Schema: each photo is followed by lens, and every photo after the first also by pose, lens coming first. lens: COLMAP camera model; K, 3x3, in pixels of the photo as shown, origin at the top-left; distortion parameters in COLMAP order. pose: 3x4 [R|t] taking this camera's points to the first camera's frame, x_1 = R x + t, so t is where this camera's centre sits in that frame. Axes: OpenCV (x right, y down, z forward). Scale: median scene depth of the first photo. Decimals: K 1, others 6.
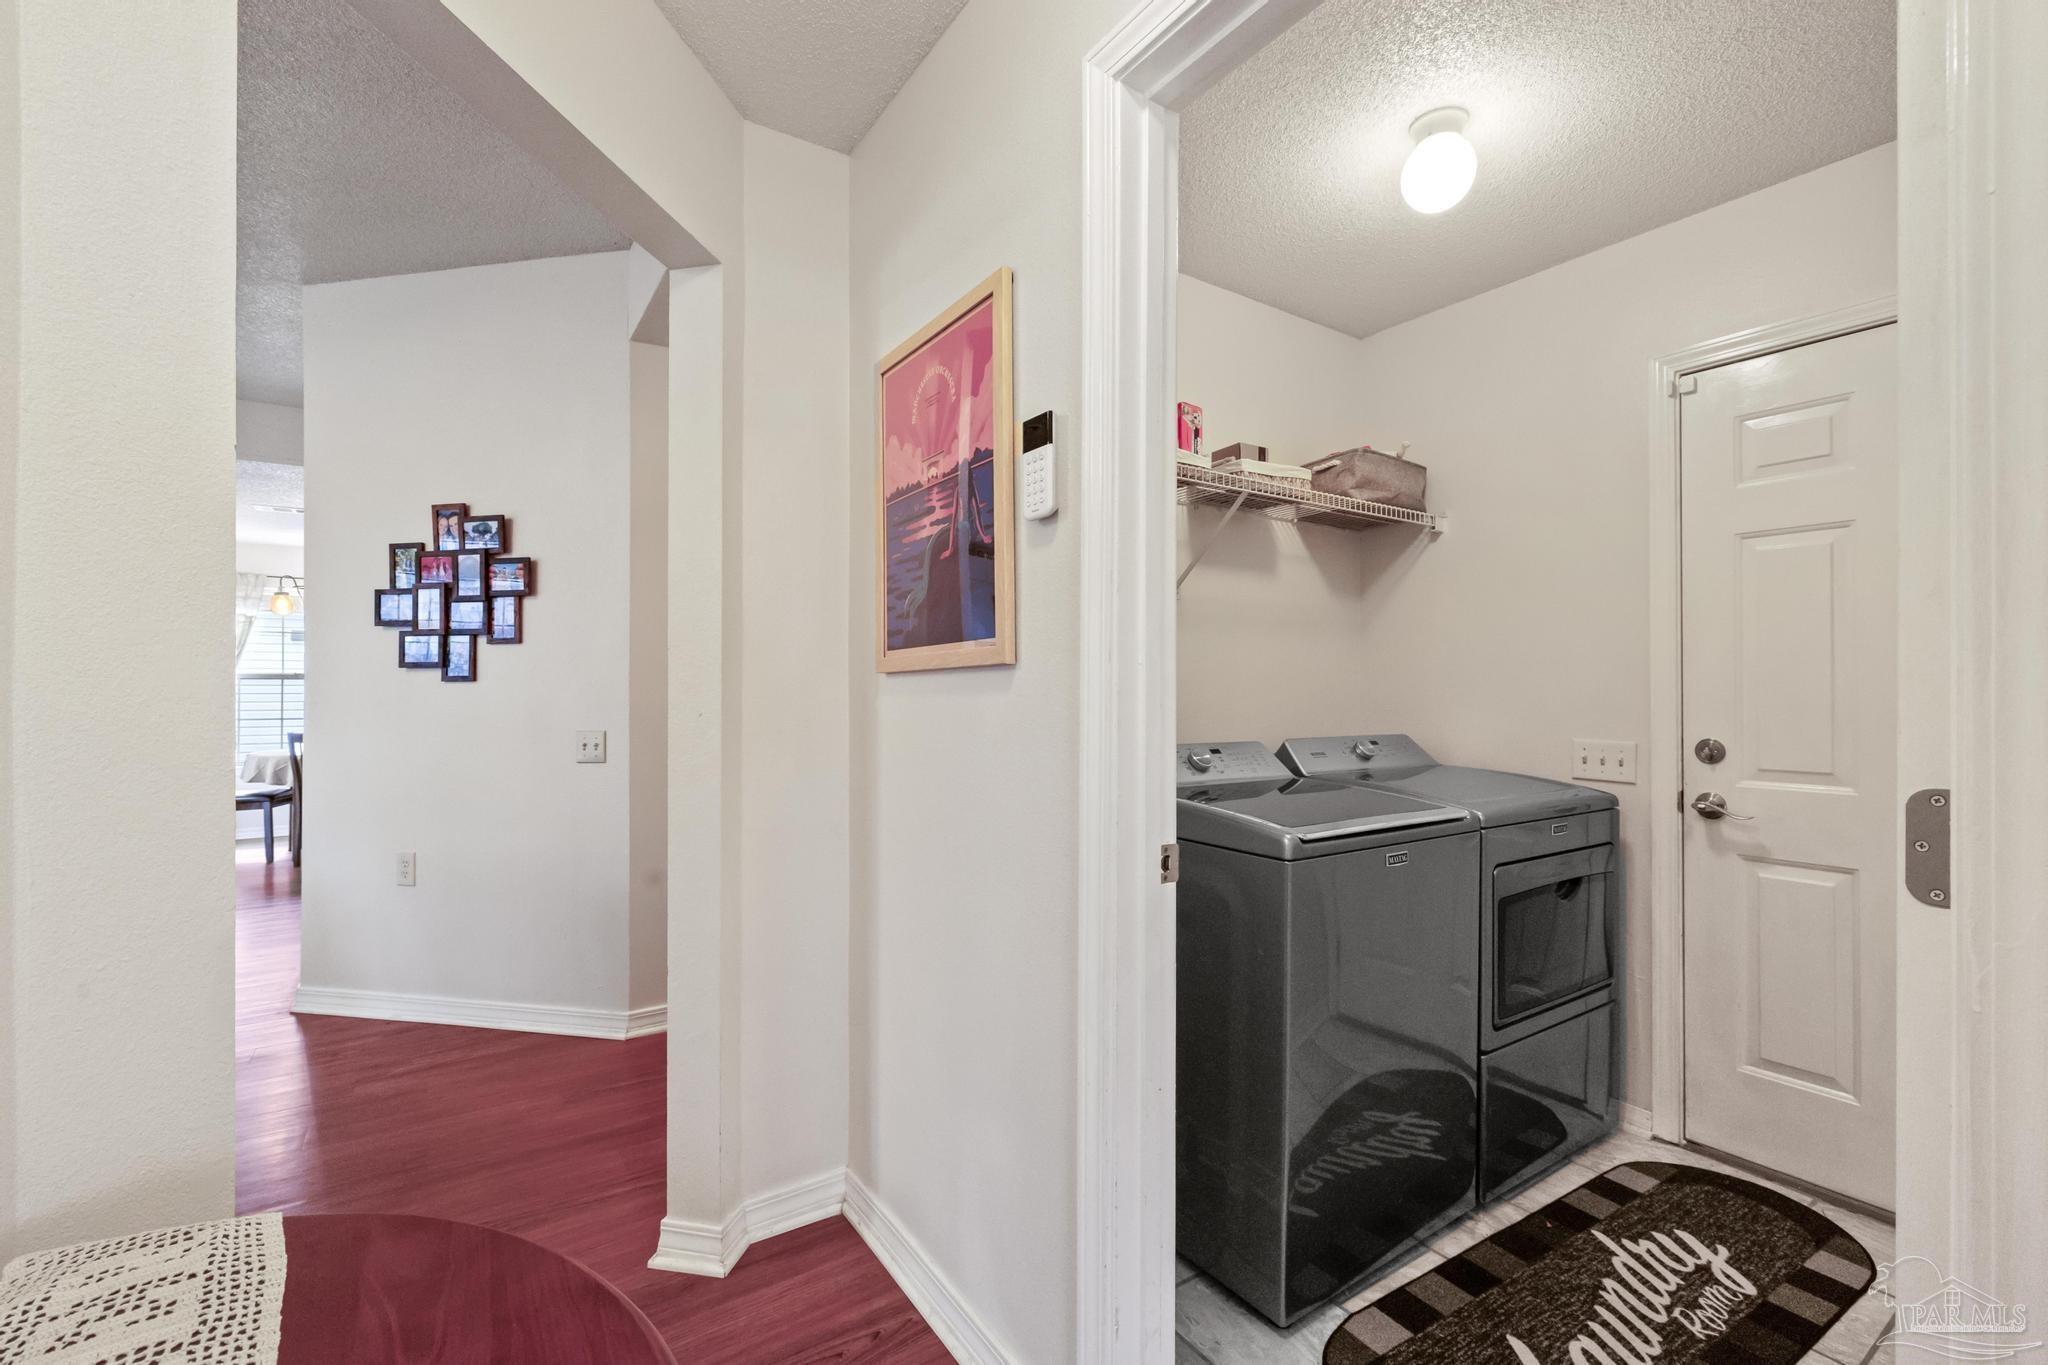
lens RADIAL K [[863.1, 0, 1015.0], [0, 863.1, 689.2], [0, 0, 1]] dist [-0.002565, 0.002950]
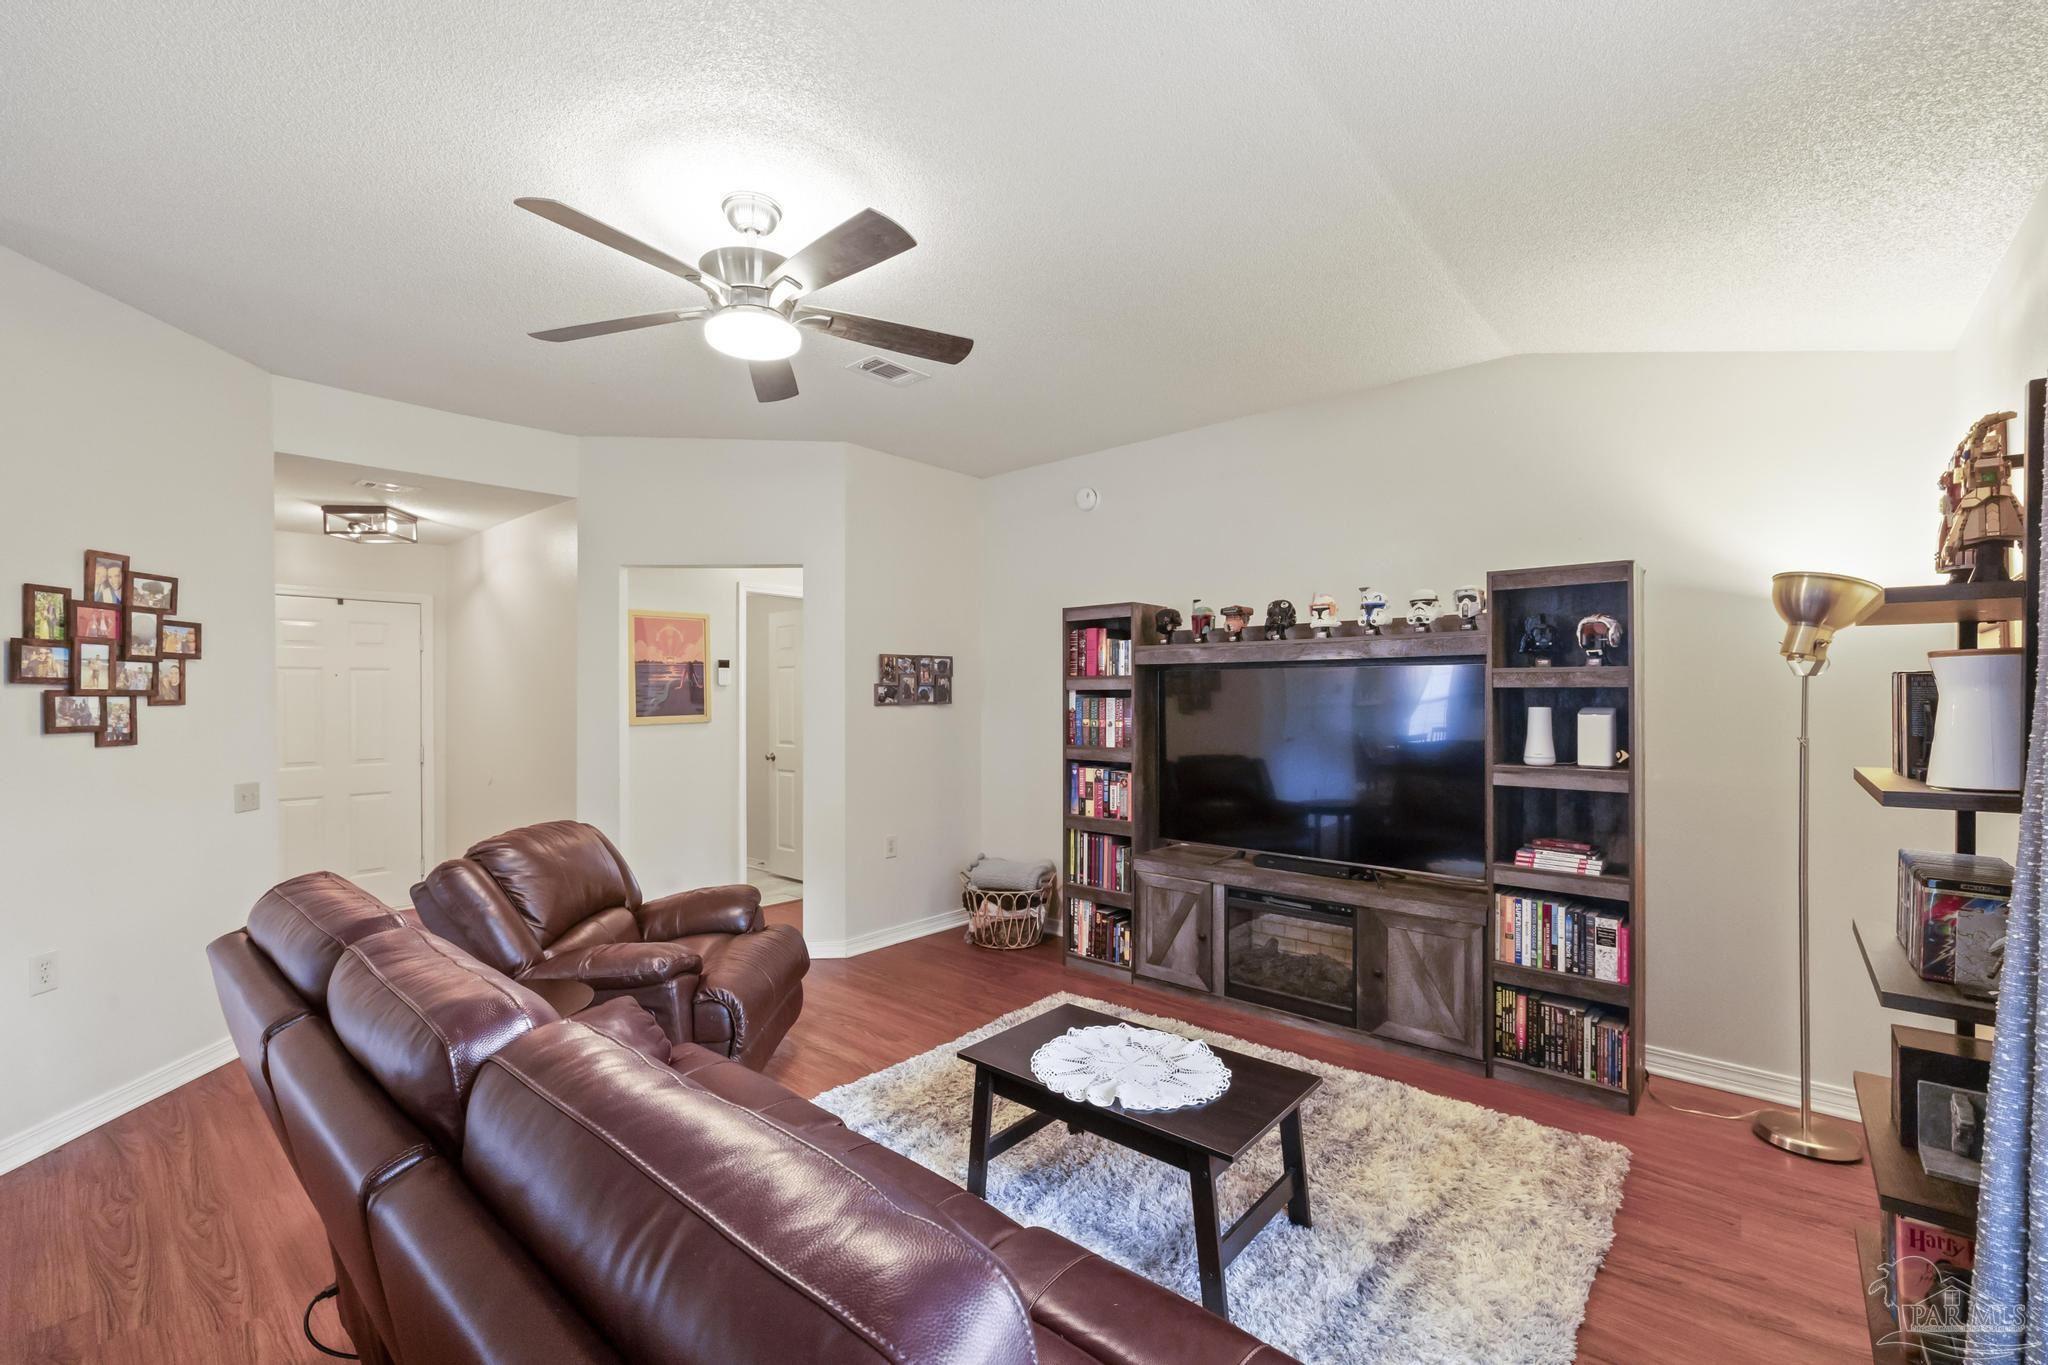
lens RADIAL K [[863.1, 0, 1016.9], [0, 863.1, 696.5], [0, 0, 1]] dist [-0.002565, 0.002950]
pose [[-0.265526, 0.002253, 0.964101, -0.746127], [0.004930, 0.999987, -0.000979, -0.023362], [-0.964091, 0.004493, -0.265534, 0.129847]]
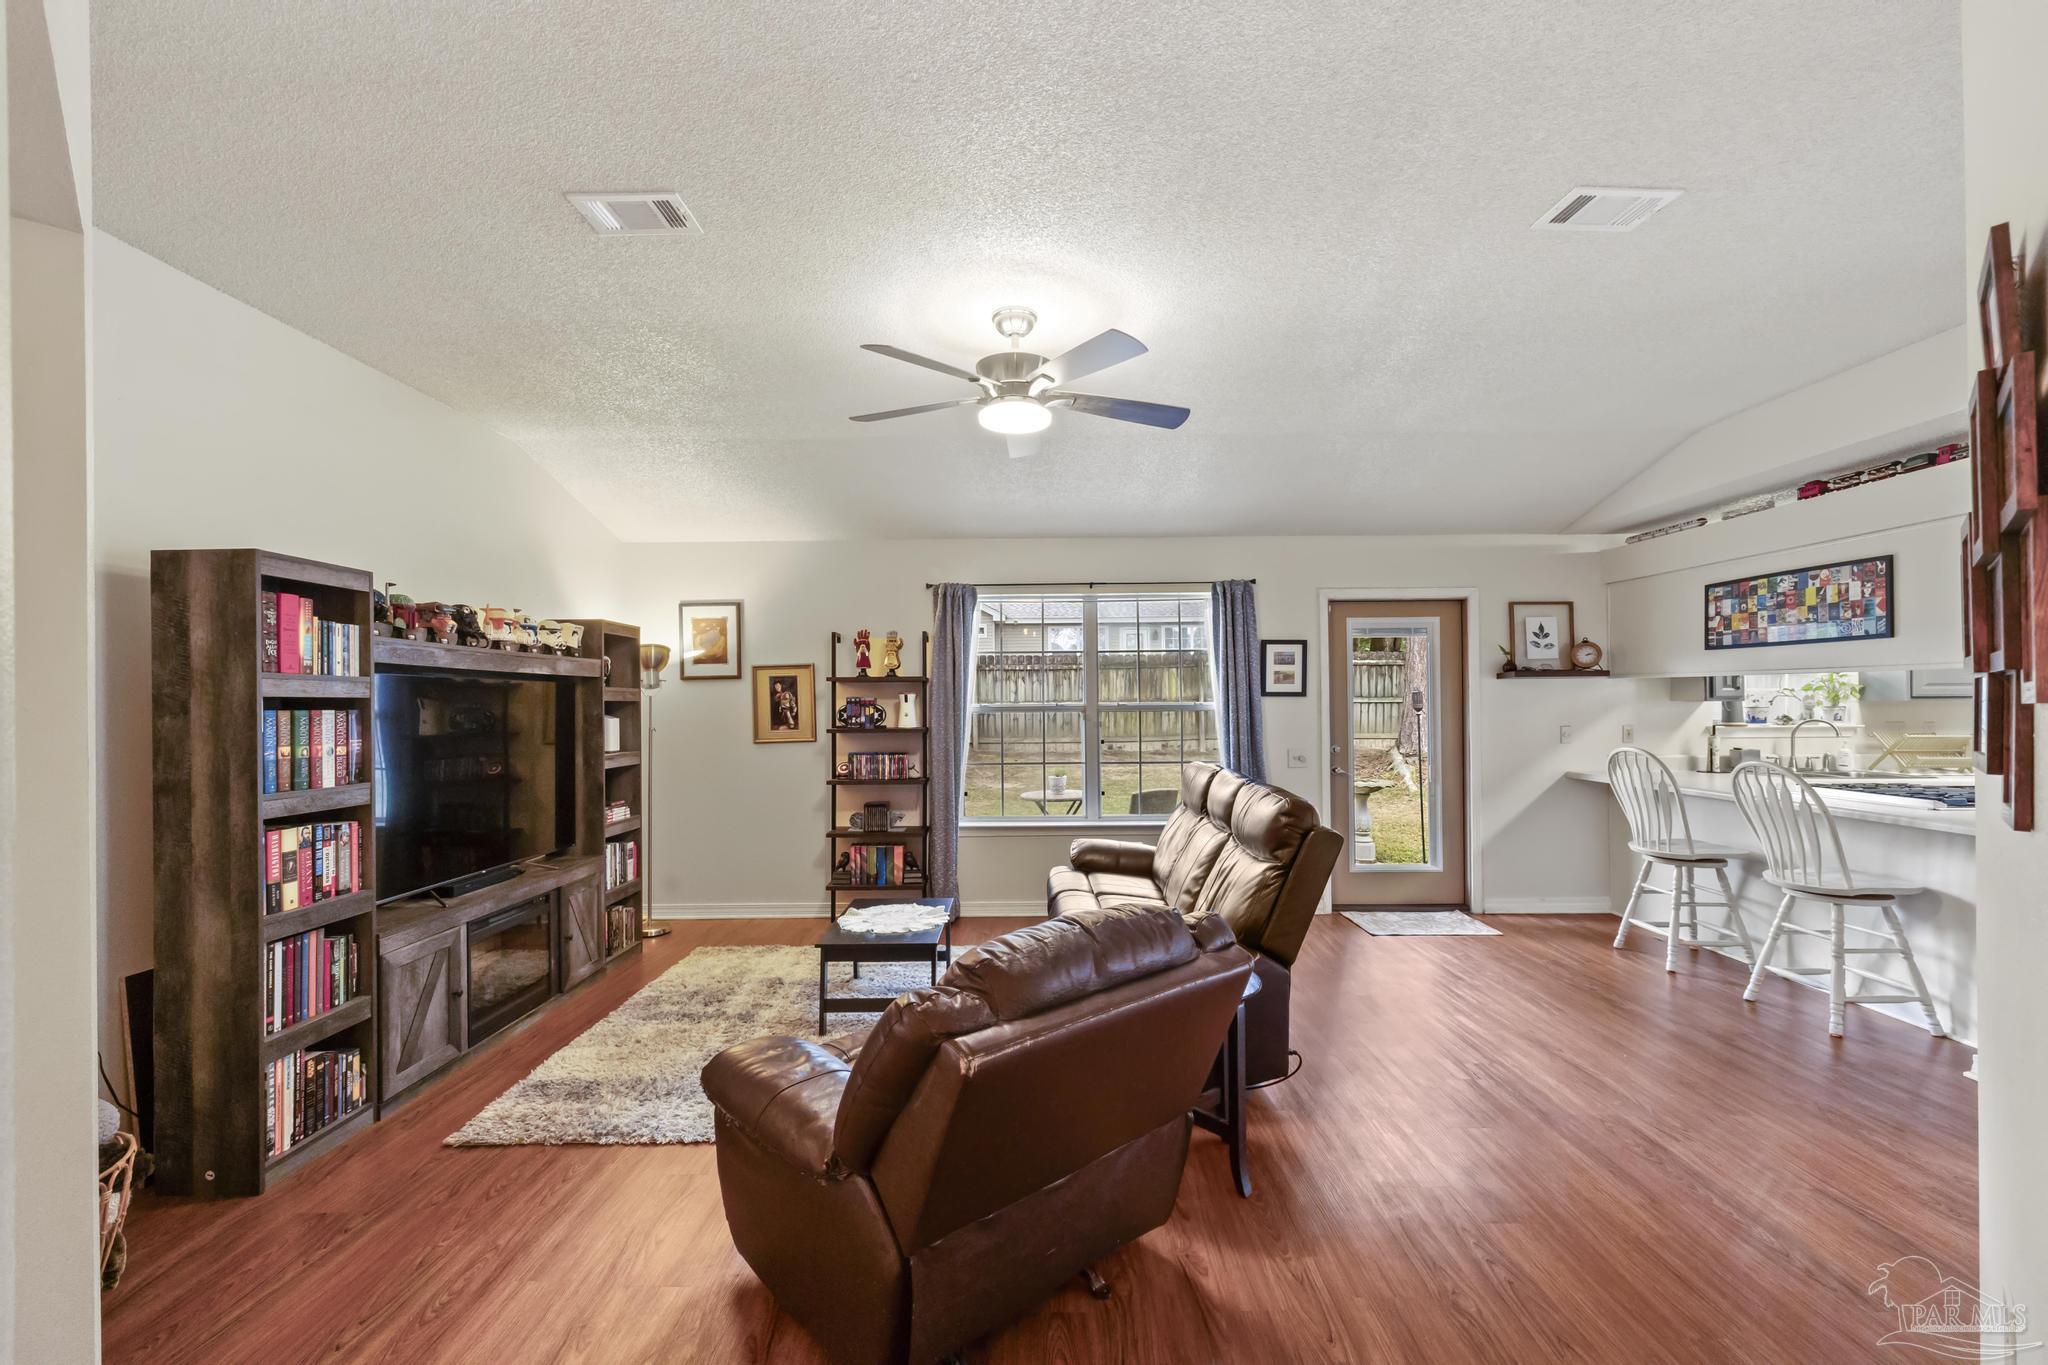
lens RADIAL K [[863.1, 0, 1023.8], [0, 863.1, 691.7], [0, 0, 1]] dist [-0.002565, 0.002950]
pose [[-0.560003, -0.003537, -0.828483, -0.078786], [0.008095, 0.999920, -0.009740, -0.024600], [0.828451, -0.012161, -0.559929, 0.366511]]
